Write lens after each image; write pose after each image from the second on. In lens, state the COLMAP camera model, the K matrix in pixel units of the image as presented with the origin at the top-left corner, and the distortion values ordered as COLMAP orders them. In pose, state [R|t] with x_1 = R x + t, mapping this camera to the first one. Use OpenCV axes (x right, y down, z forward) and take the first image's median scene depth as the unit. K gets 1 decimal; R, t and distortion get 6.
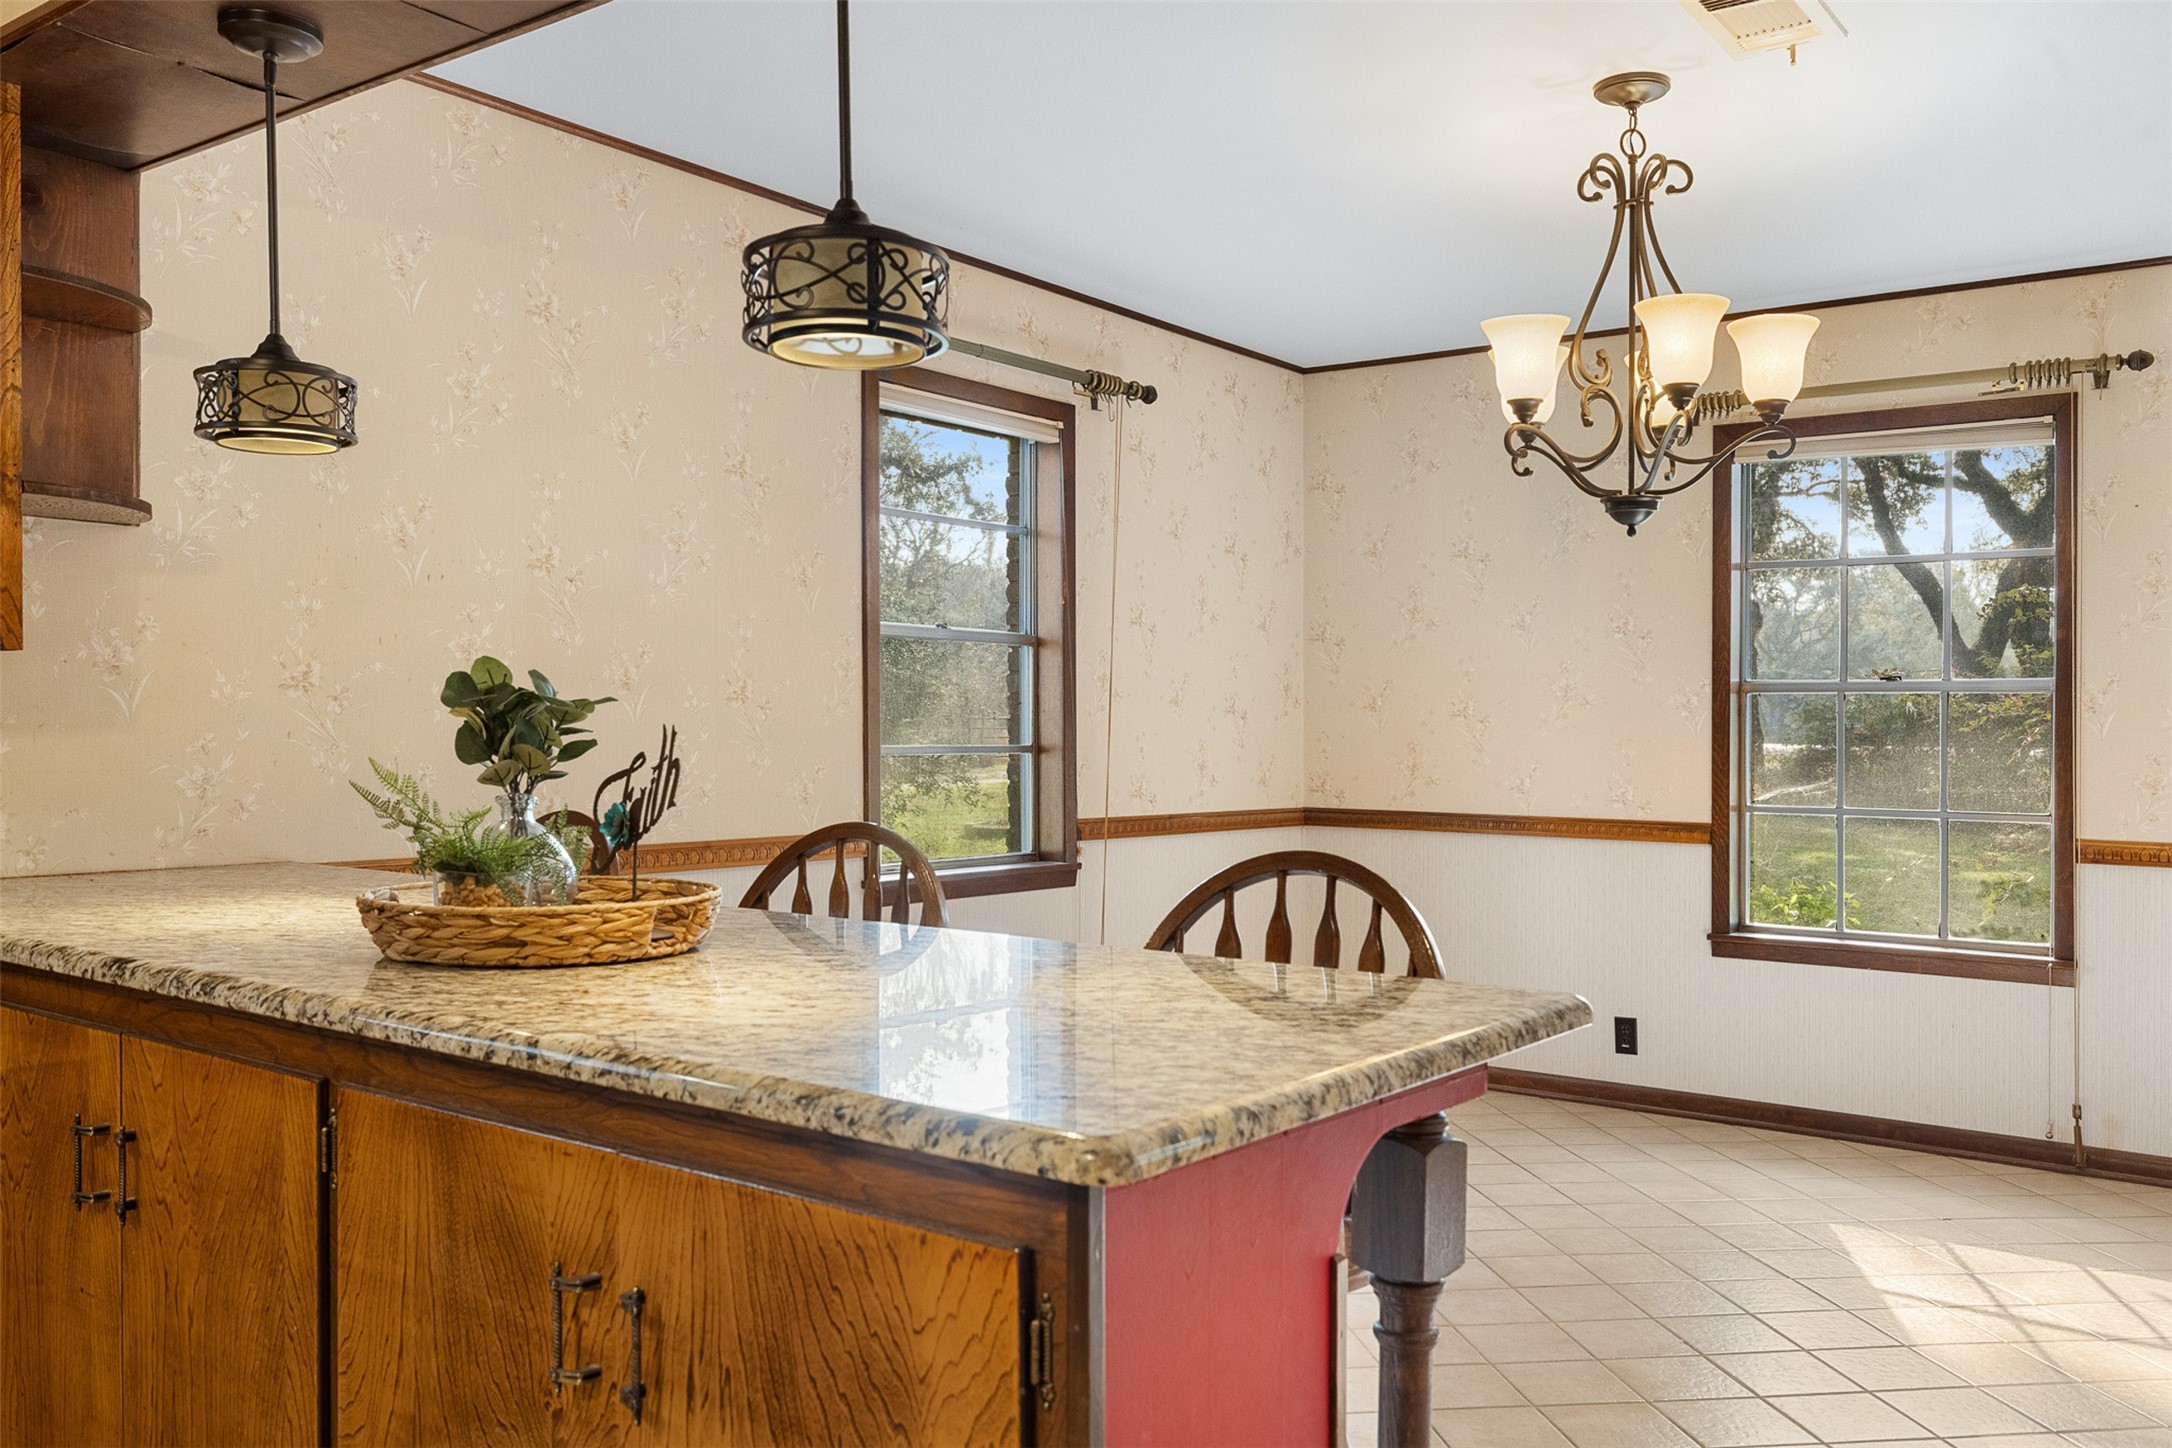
lens RADIAL K [[1754.5, 0, 1086.3], [0, 1754.5, 728.1], [0, 0, 1]] dist [0.005444, 0.002143]
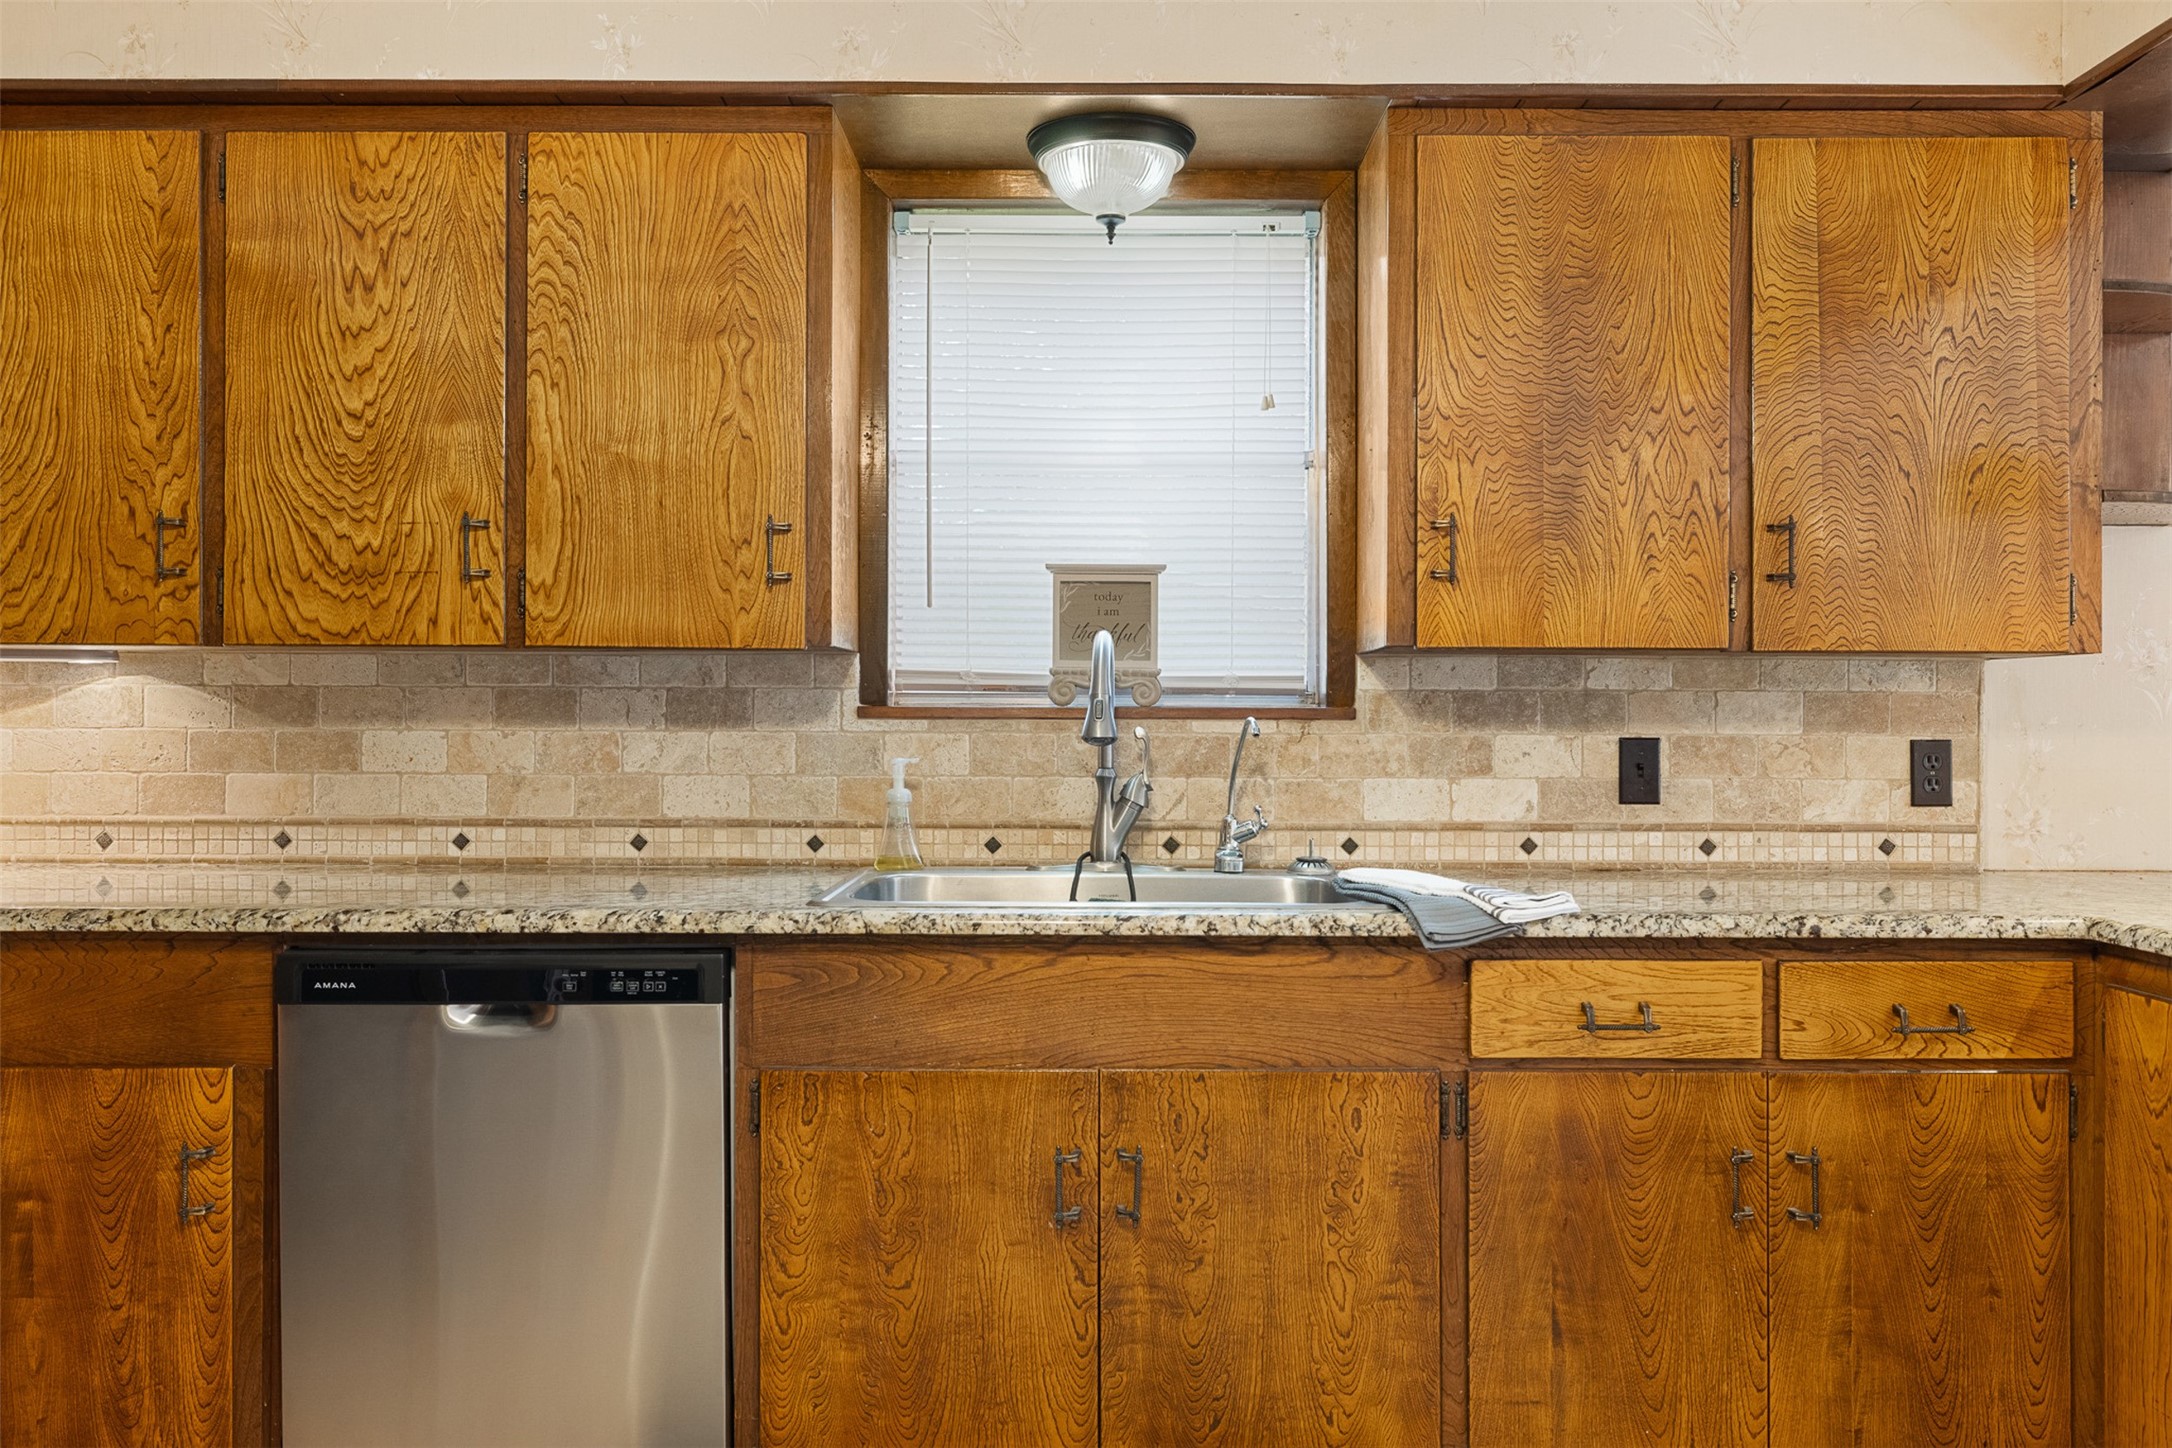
lens RADIAL K [[1686.0, 0, 1082.6], [0, 1686.0, 711.1], [0, 0, 1]] dist [0.003621, 0.001444]
pose [[0.599383, -0.008983, -0.800412, -0.091637], [0.001673, 0.999949, -0.009970, -0.000666], [0.800461, 0.004637, 0.599367, -0.042988]]
